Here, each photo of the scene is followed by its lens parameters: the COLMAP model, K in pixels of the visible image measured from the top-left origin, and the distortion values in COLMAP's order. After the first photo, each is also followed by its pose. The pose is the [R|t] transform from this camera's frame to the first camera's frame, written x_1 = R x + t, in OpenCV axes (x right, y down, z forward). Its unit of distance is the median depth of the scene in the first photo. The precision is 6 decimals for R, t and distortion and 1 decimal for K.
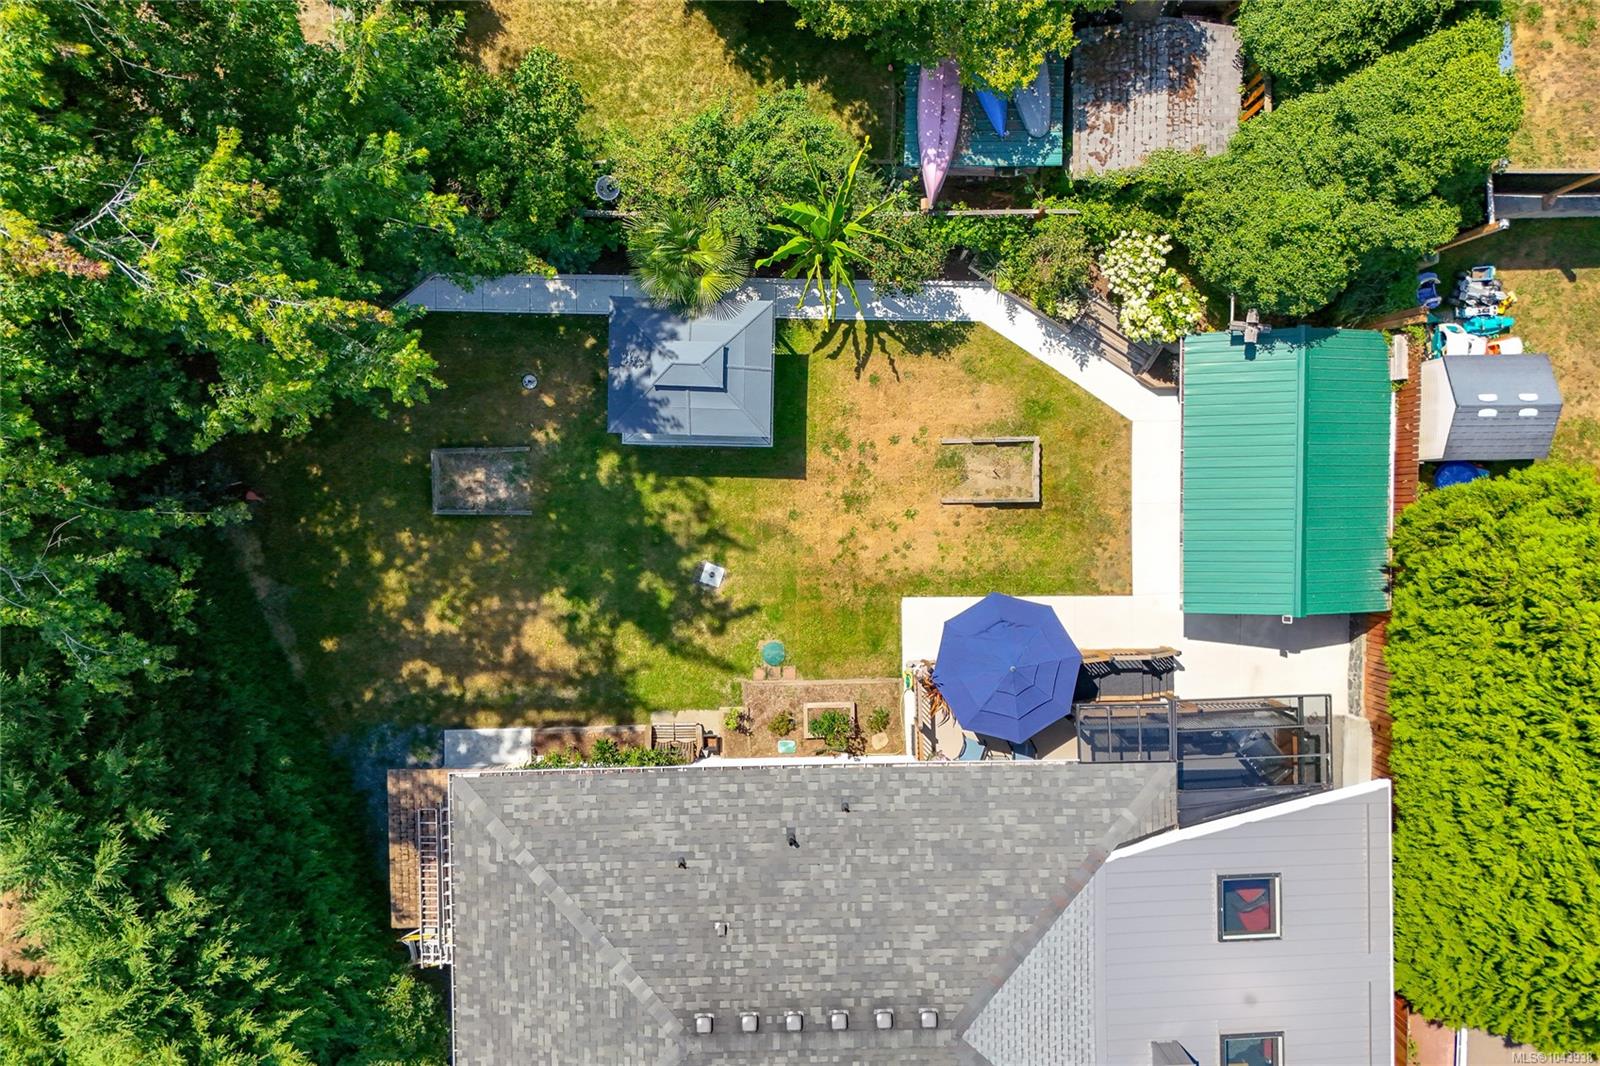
lens RADIAL K [[1129.3, 0, 802.2], [0, 1129.3, 533.1], [0, 0, 1]] dist [0.053925, -0.027085]
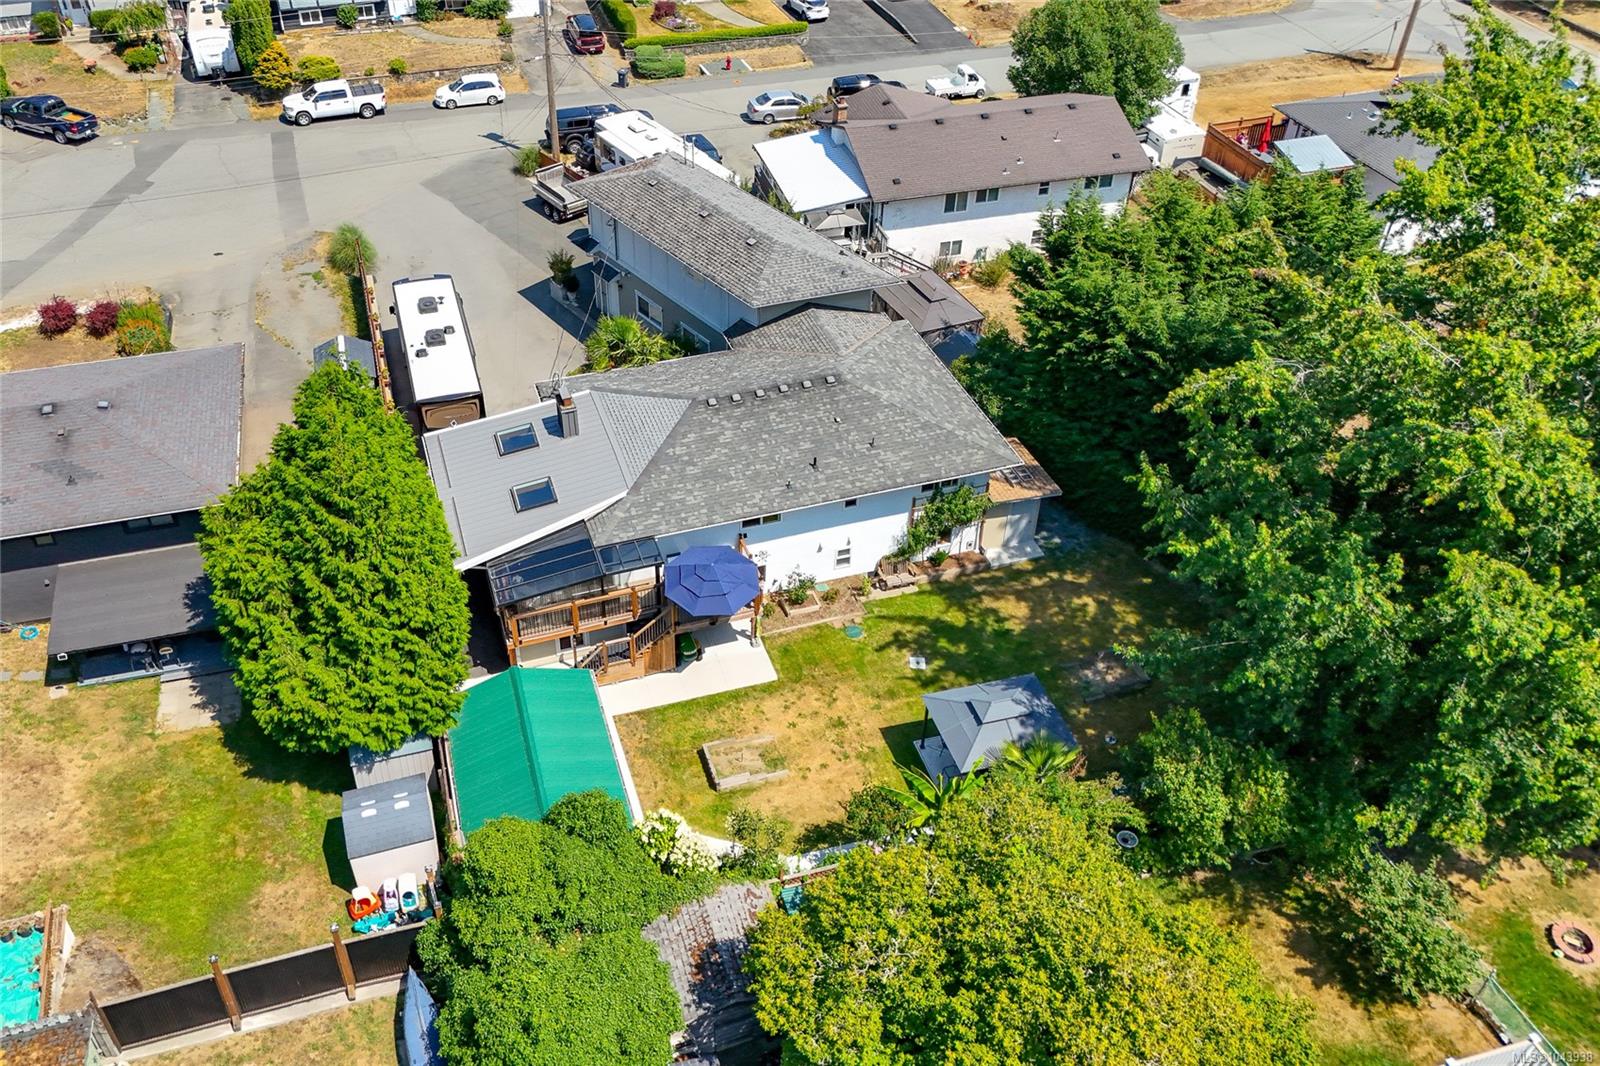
lens RADIAL K [[1293.1, 0, 703.1], [0, 1293.1, 527.1], [0, 0, 1]] dist [0.035585, 0.000494]
pose [[-0.963530, 0.179606, -0.198373, 0.481569], [-0.267523, -0.628657, 0.730220, -0.997181], [0.006443, 0.756658, 0.653779, -0.143575]]
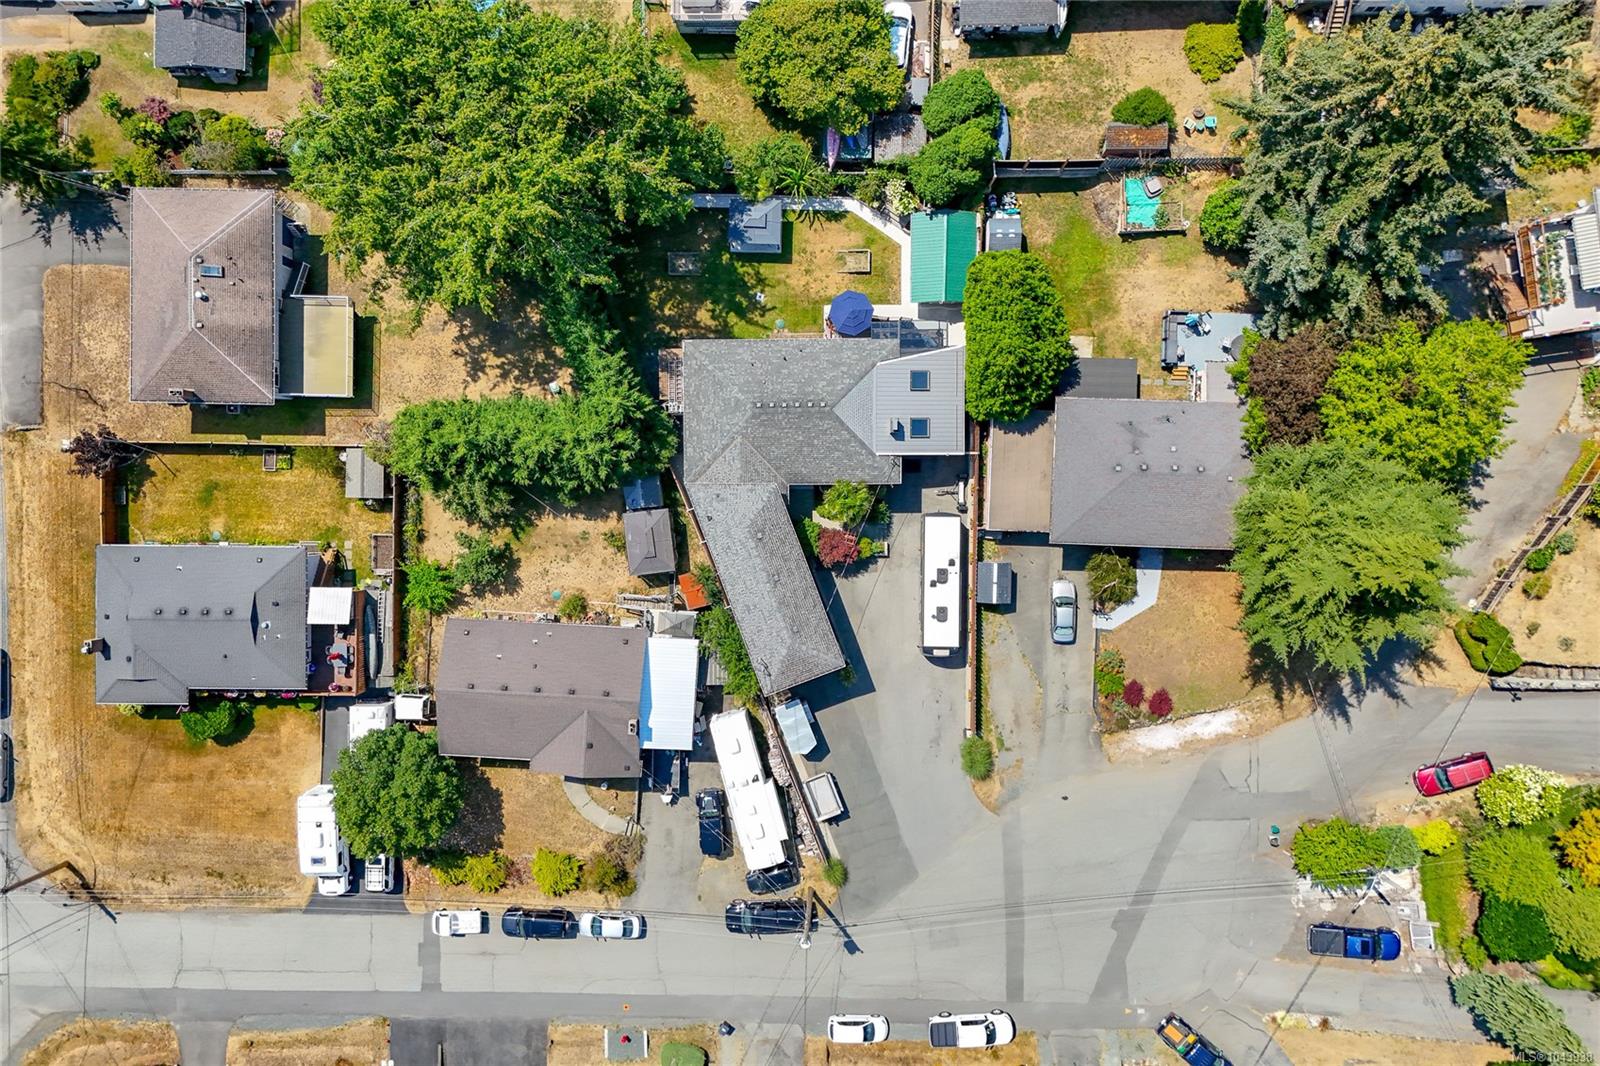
lens RADIAL K [[1129.3, 0, 803.5], [0, 1129.3, 538.1], [0, 0, 1]] dist [0.053925, -0.027085]
pose [[0.999826, 0.011044, -0.015001, 0.092339], [-0.011077, 0.999936, -0.002096, 0.732417], [0.014977, 0.002261, 0.999885, -2.130786]]
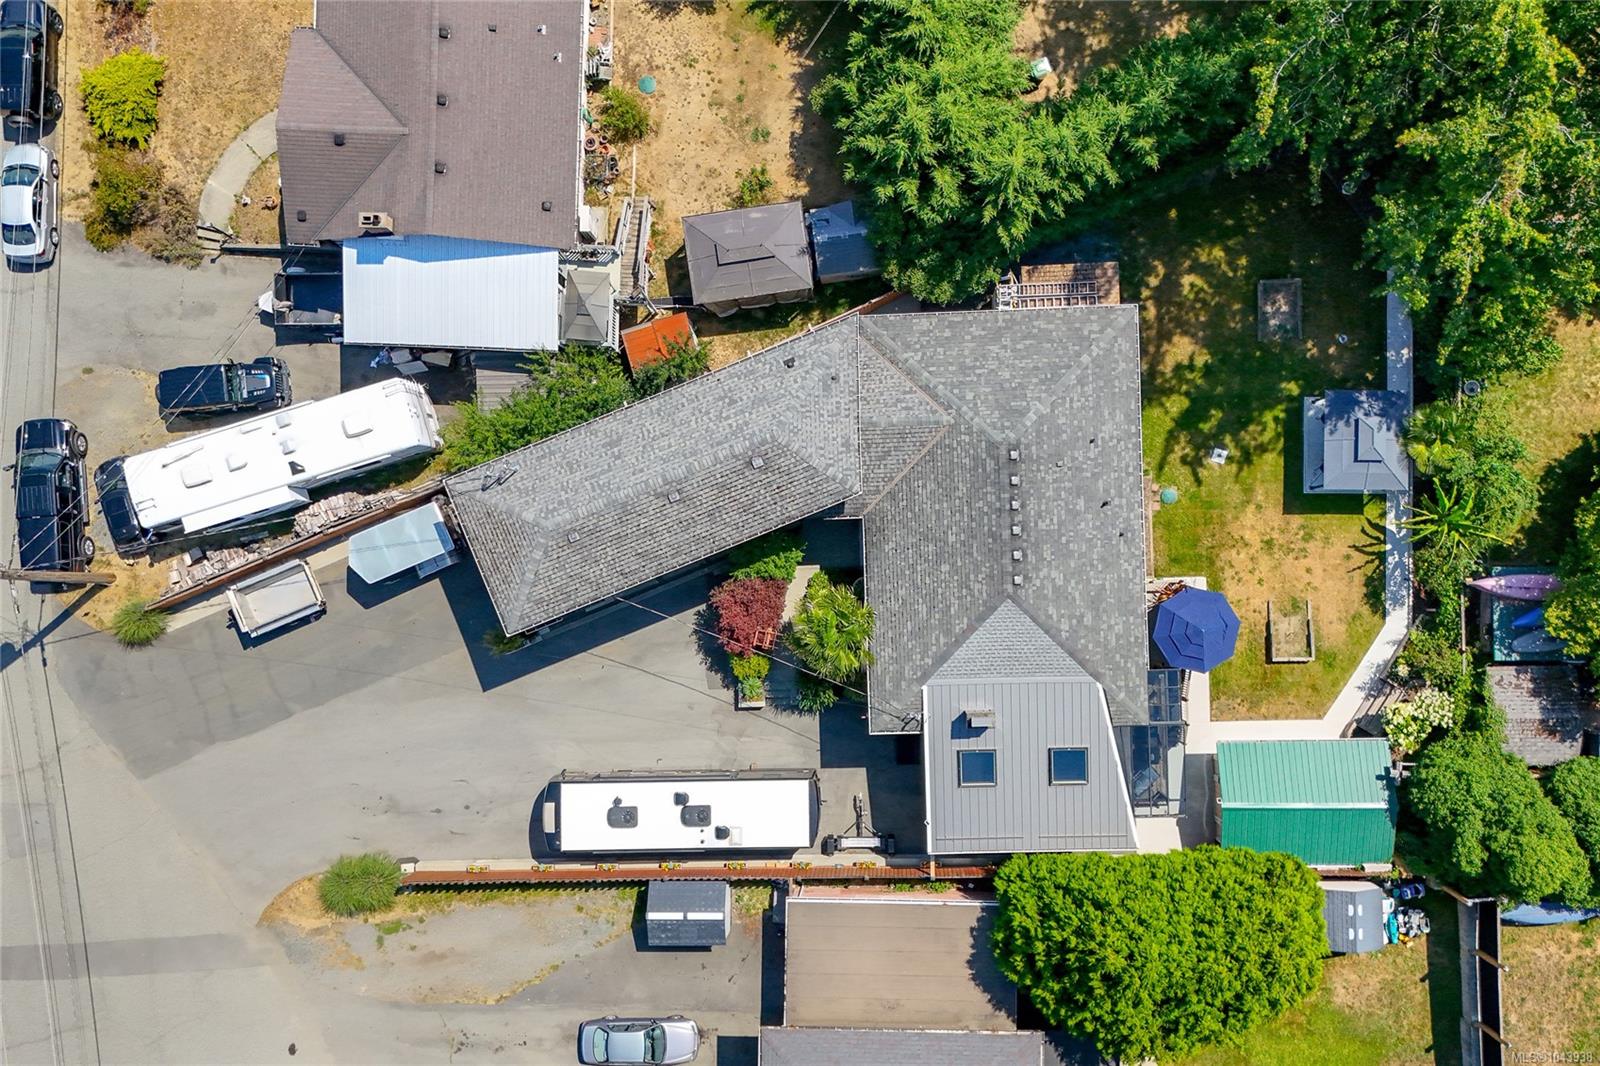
lens RADIAL K [[1408.9, 0, 856.0], [0, 1408.9, 581.6], [0, 0, 1]] dist [0.038133, -0.006859]
pose [[0.014002, 0.999899, 0.002620, 0.089870], [-0.999902, 0.014004, -0.000862, 0.592838], [-0.000898, -0.002608, 0.999996, -1.045370]]
